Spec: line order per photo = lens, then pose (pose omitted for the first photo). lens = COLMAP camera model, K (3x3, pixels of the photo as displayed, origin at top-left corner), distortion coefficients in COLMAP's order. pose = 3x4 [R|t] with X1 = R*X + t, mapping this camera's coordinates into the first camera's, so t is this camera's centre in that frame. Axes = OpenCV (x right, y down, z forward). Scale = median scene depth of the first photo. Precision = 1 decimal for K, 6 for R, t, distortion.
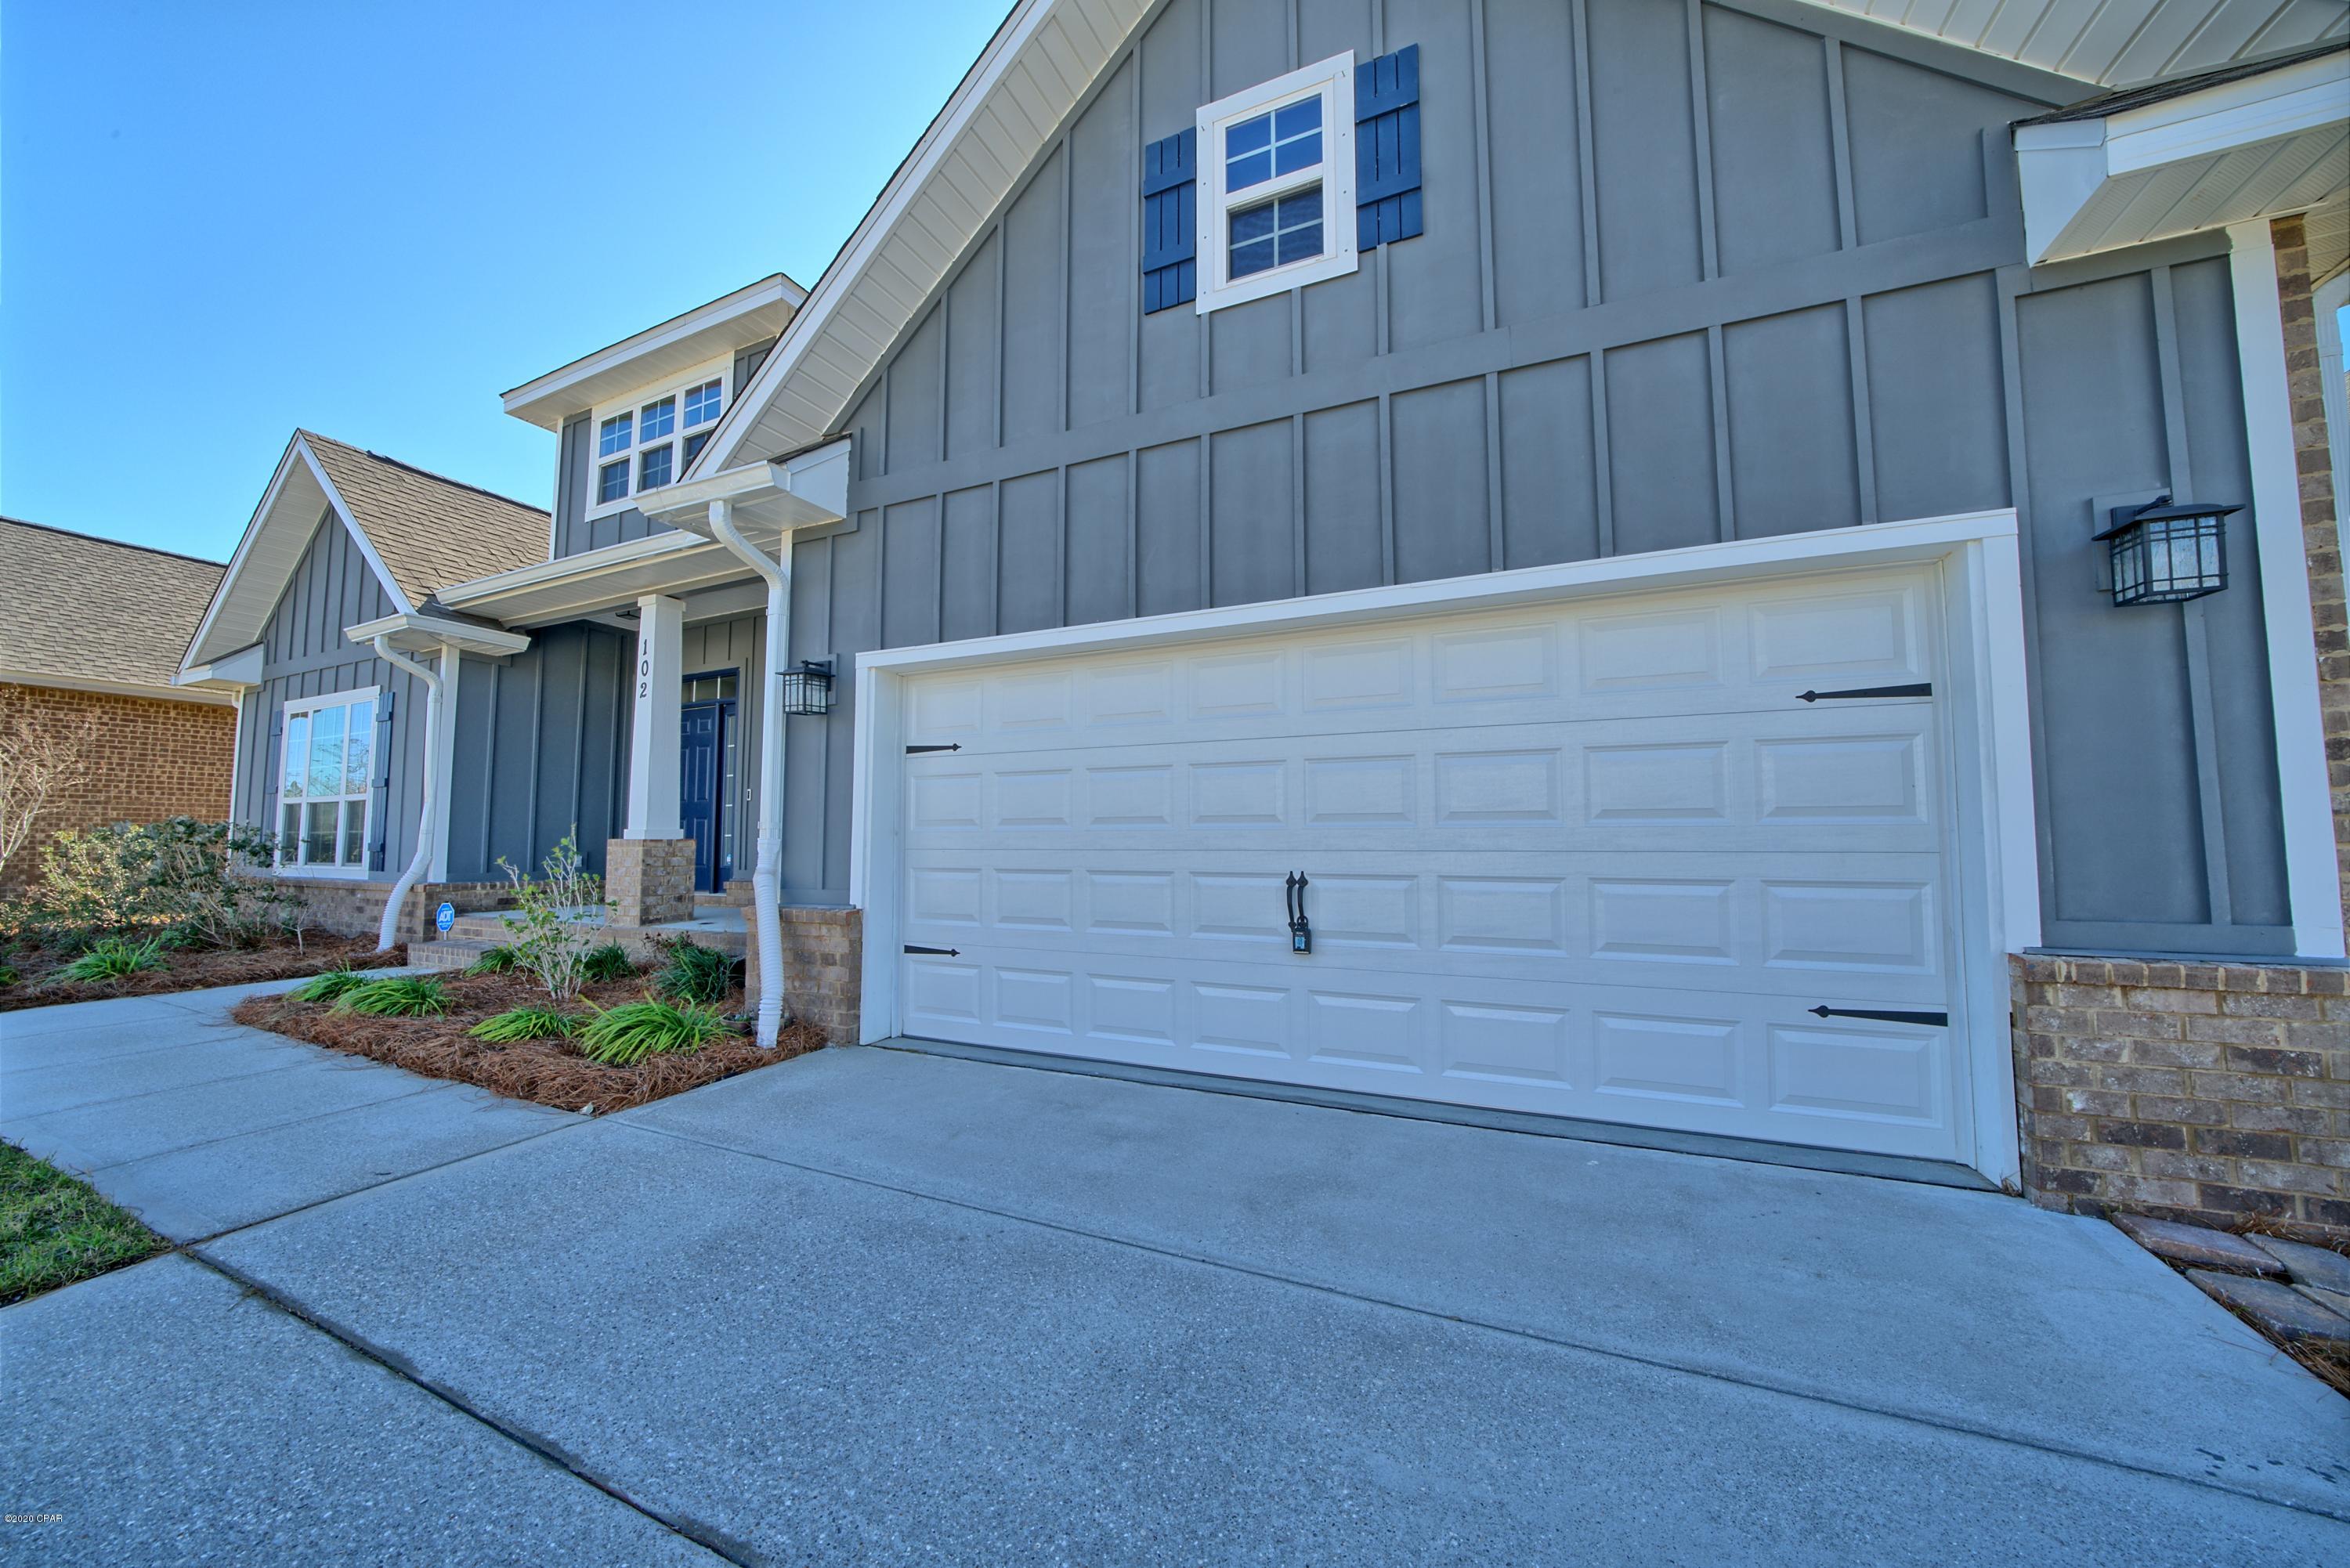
lens RADIAL K [[839.6, 0, 1170.6], [0, 839.6, 785.9], [0, 0, 1]] dist [-0.012475, 0.000443]
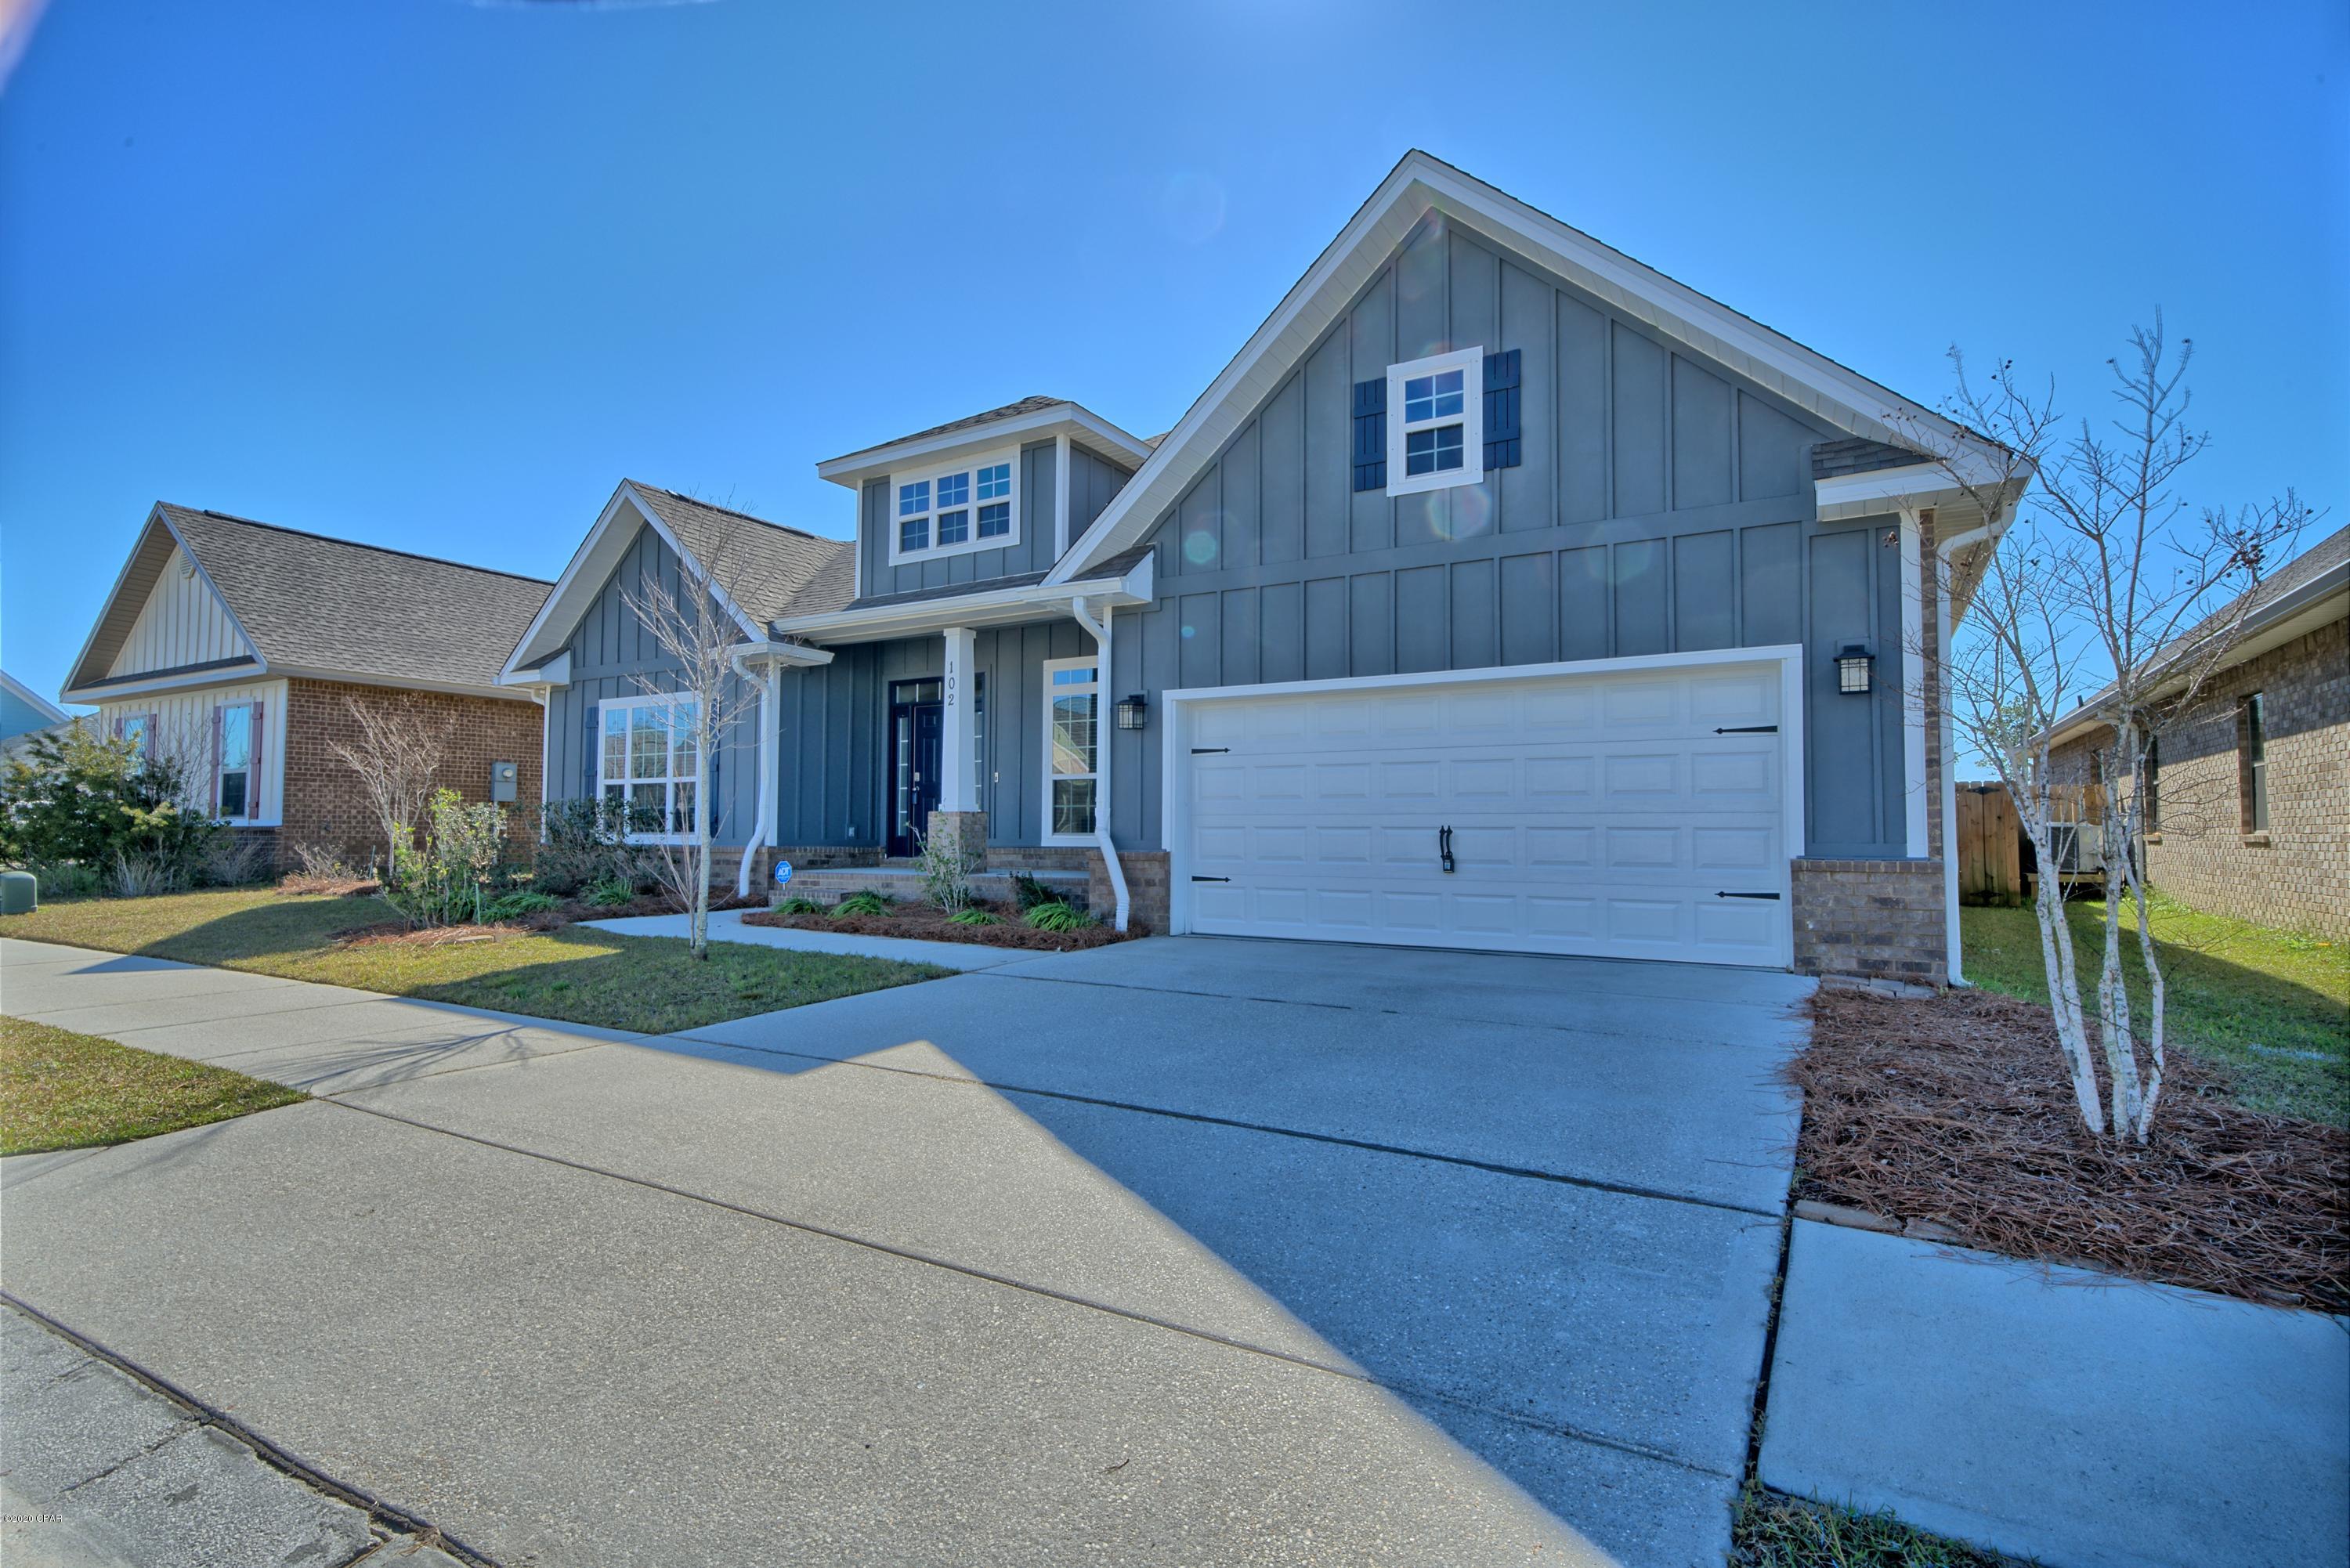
lens RADIAL K [[1130.2, 0, 1169.8], [0, 1130.2, 786.9], [0, 0, 1]] dist [0.022818, 0.000227]
pose [[0.994408, -0.000393, -0.105610, -0.162115], [0.003350, 0.999607, 0.027816, -0.043229], [0.105557, -0.028014, 0.994019, -1.322890]]
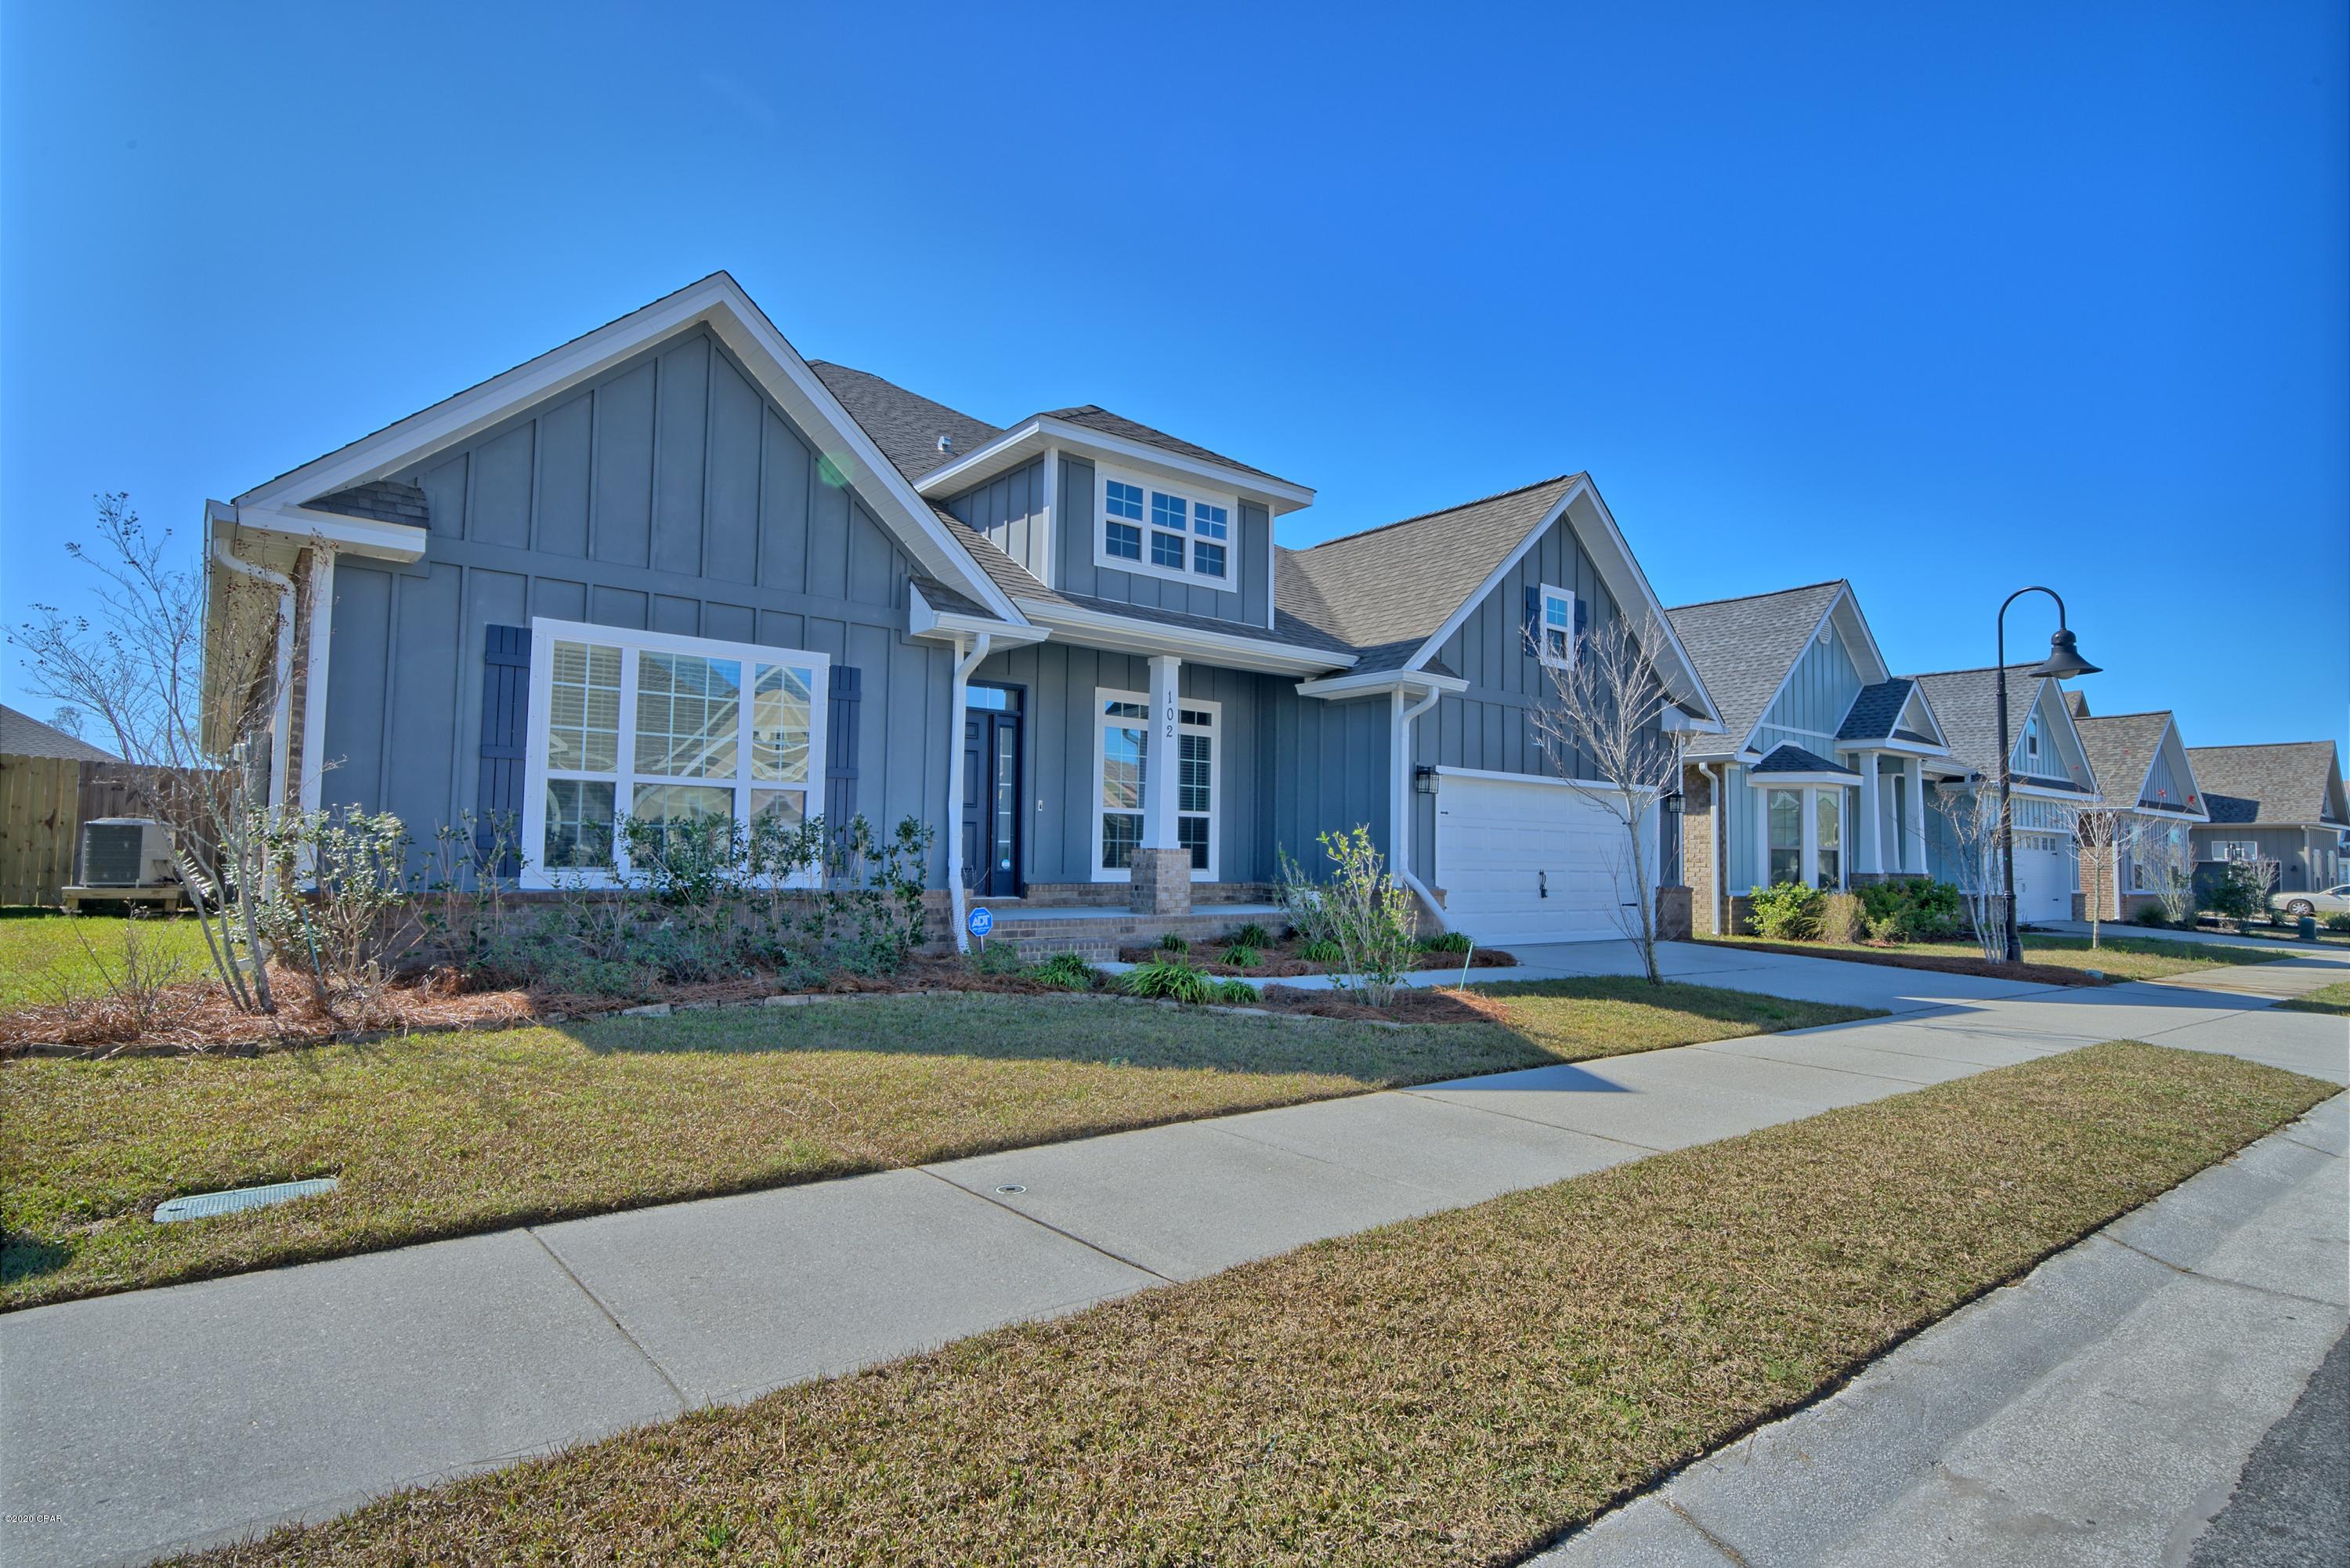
lens RADIAL K [[1194.1, 0, 1162.5], [0, 1194.1, 782.9], [0, 0, 1]] dist [0.016593, 0.001349]
pose [[0.446187, 0.063430, 0.892689, -3.915160], [-0.080655, 0.996276, -0.030477, 0.034872], [-0.891298, -0.058402, 0.449642, 0.327306]]
